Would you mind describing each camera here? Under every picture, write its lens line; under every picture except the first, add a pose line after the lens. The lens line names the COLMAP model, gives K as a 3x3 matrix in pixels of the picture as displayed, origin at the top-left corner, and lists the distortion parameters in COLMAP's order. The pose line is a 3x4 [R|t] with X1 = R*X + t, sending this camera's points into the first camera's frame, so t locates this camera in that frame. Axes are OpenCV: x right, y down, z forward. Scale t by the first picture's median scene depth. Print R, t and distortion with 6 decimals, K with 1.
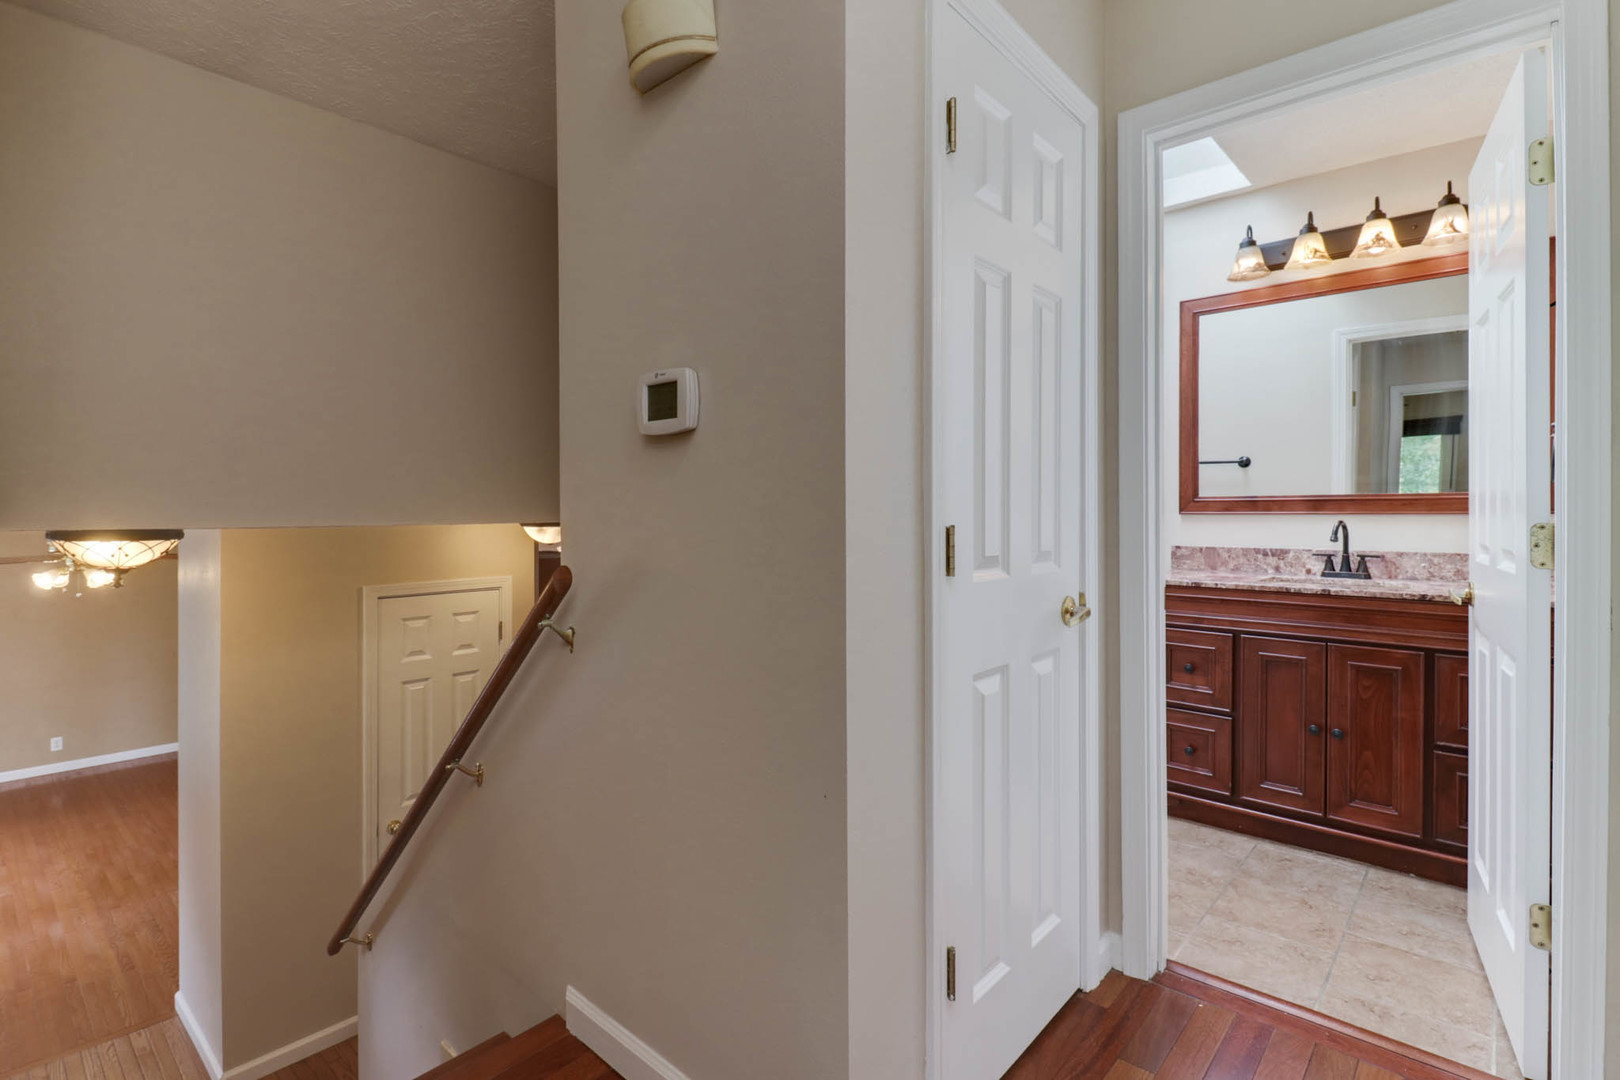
lens RADIAL K [[751.0, 0, 815.9], [0, 751.0, 506.4], [0, 0, 1]] dist [0.015012, -0.010389]
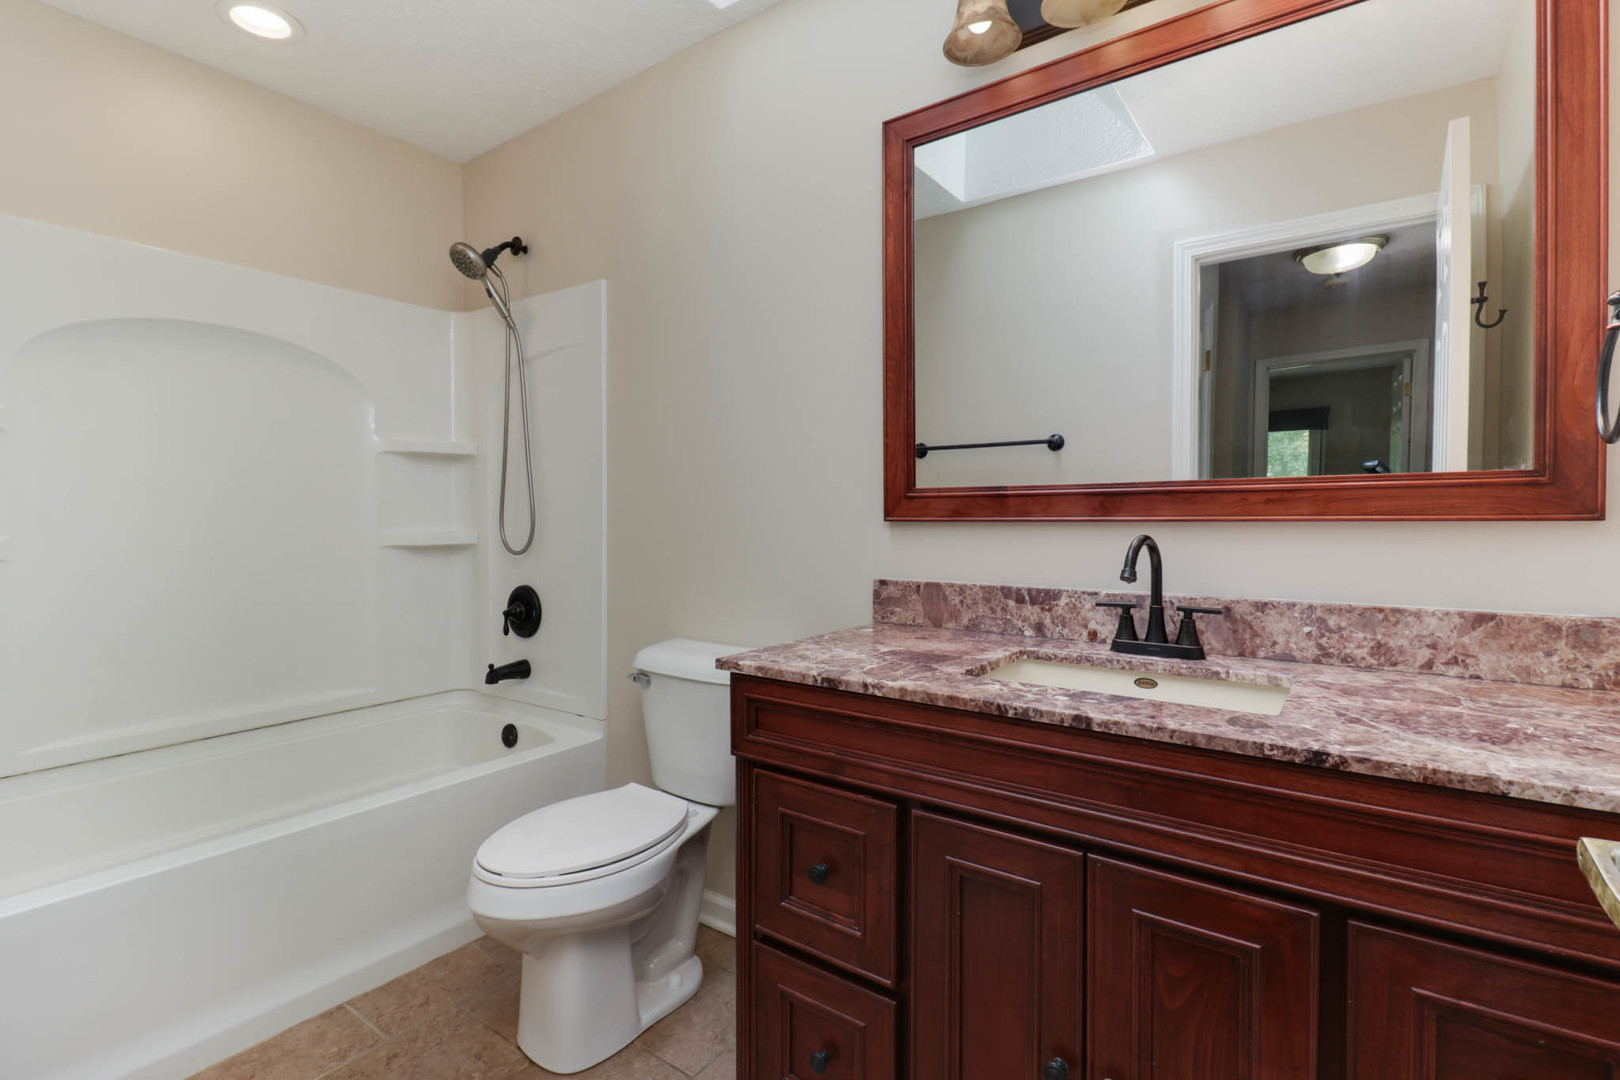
lens RADIAL K [[751.9, 0, 813.7], [0, 751.9, 516.0], [0, 0, 1]] dist [0.001504, 0.000336]
pose [[0.993450, -0.003596, 0.114215, 0.430181], [0.002920, 0.999977, 0.006088, 0.003720], [-0.114234, -0.005714, 0.993437, 0.549440]]
